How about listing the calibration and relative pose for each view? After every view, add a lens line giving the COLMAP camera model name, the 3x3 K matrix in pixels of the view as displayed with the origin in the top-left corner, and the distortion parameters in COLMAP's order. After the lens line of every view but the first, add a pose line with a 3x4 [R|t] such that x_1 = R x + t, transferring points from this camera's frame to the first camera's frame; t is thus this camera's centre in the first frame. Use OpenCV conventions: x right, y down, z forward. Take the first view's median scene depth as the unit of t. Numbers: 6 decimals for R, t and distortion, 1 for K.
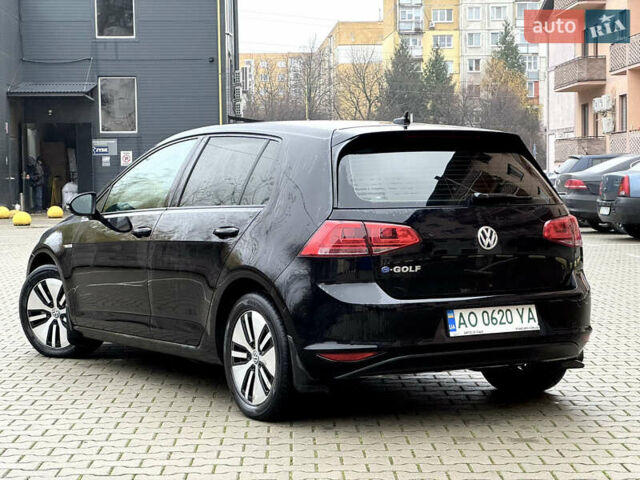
lens RADIAL K [[1310.5, 0, 320.0], [0, 1310.5, 240.0], [0, 0, 1]] dist [-0.209701, -0.074666]
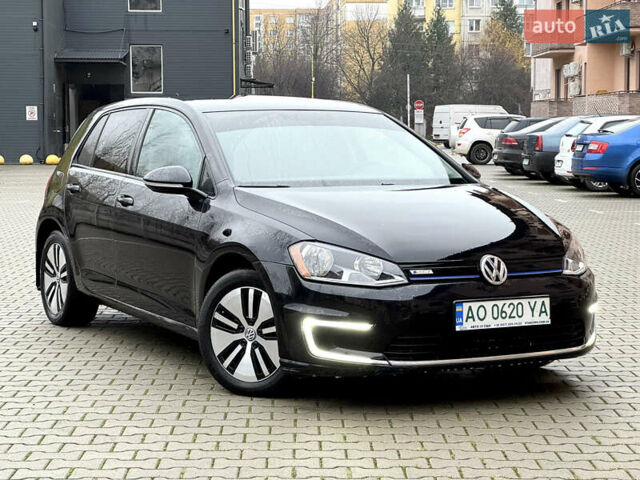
lens RADIAL K [[1659.6, 0, 320.0], [0, 1659.6, 240.0], [0, 0, 1]] dist [-0.032461, -0.864261]
pose [[0.999809, 0.012362, -0.015117, 0.018237], [-0.012054, 0.999722, 0.020266, 0.012896], [0.015363, -0.020080, 0.999680, -0.354662]]
